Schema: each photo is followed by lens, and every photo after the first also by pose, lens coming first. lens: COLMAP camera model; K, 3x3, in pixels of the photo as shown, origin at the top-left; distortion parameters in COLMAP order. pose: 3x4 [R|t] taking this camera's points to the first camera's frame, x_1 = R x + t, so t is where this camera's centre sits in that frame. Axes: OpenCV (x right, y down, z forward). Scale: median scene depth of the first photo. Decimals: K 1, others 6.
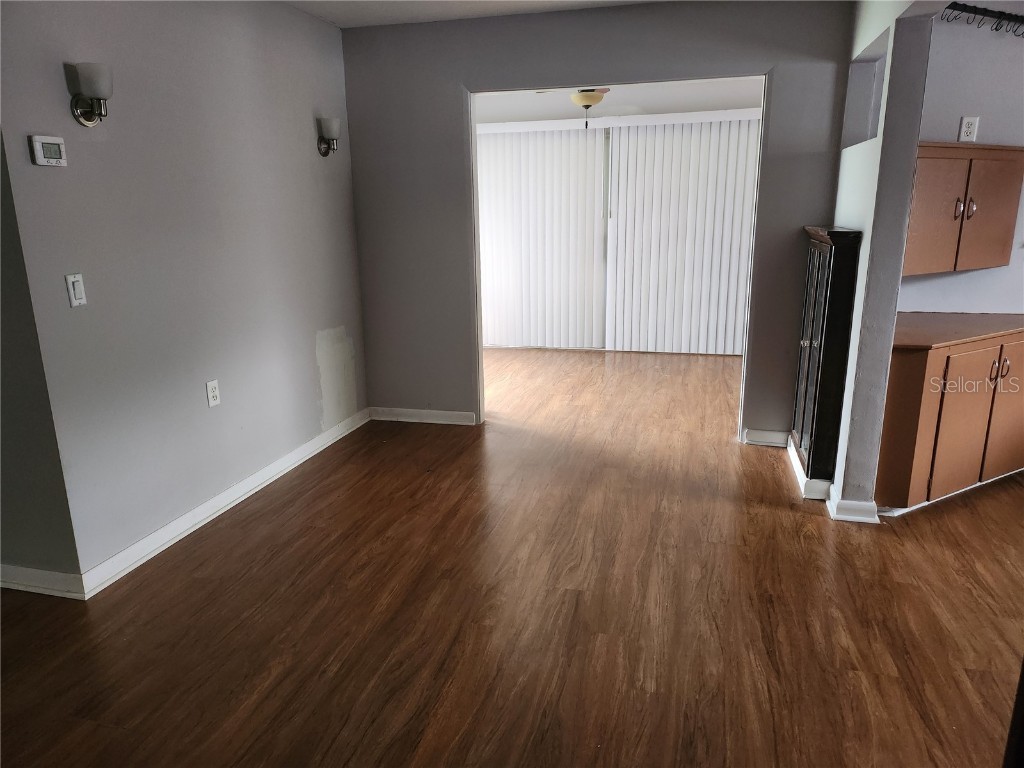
lens RADIAL K [[715.3, 0, 511.7], [0, 715.3, 397.8], [0, 0, 1]] dist [0.064861, -0.071964]
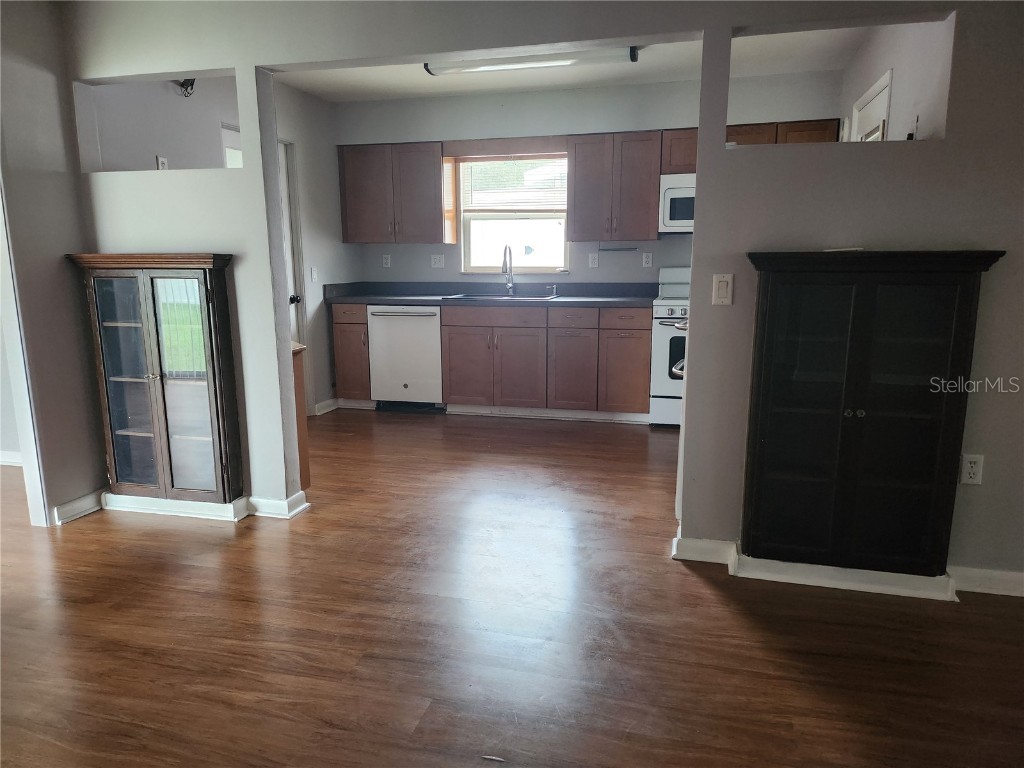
lens RADIAL K [[715.3, 0, 507.9], [0, 715.3, 392.0], [0, 0, 1]] dist [0.064861, -0.071964]
pose [[0.005689, -0.179304, 0.983777, -0.462792], [0.264254, 0.949091, 0.171454, -0.088039], [-0.964436, 0.258992, 0.052781, 0.472762]]
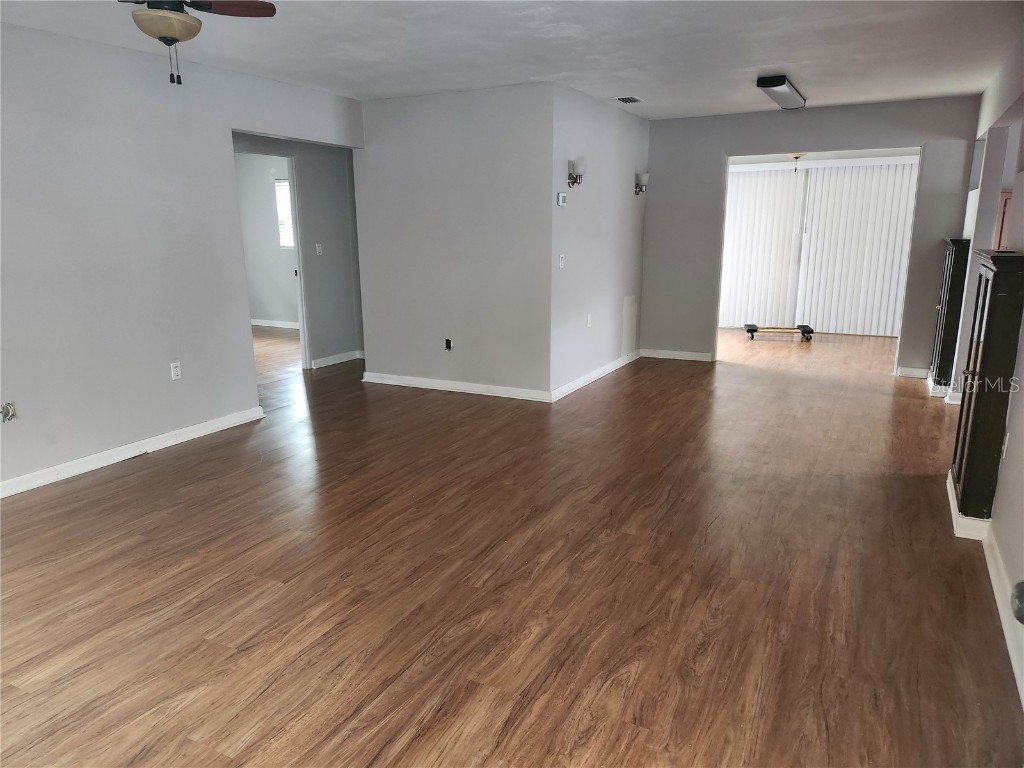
lens RADIAL K [[715.3, 0, 501.7], [0, 715.3, 388.2], [0, 0, 1]] dist [0.064861, -0.071964]
pose [[0.973756, 0.059202, -0.219760, -0.176193], [-0.067195, 0.997316, -0.029072, 0.206287], [0.217449, 0.043075, 0.975121, -0.760881]]
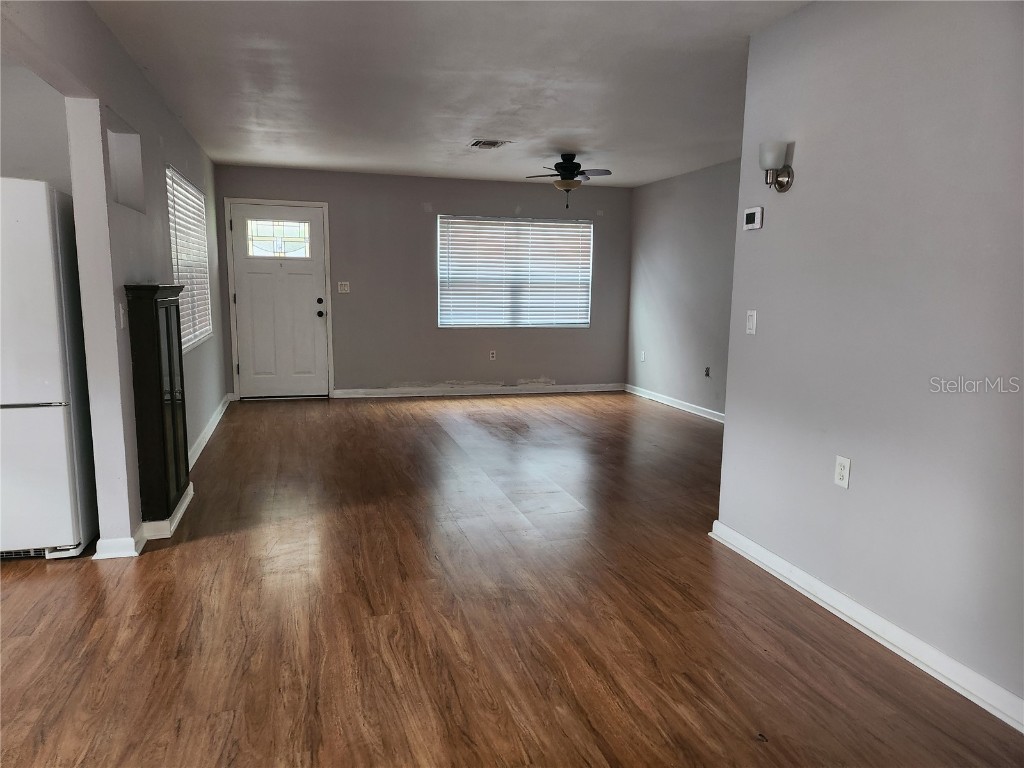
lens RADIAL K [[715.3, 0, 513.0], [0, 715.3, 392.0], [0, 0, 1]] dist [0.064861, -0.071964]
pose [[-0.857664, 0.084457, -0.507228, 0.284014], [-0.130435, 0.918425, 0.373474, -0.299258], [0.497393, 0.386475, -0.776684, 1.194215]]
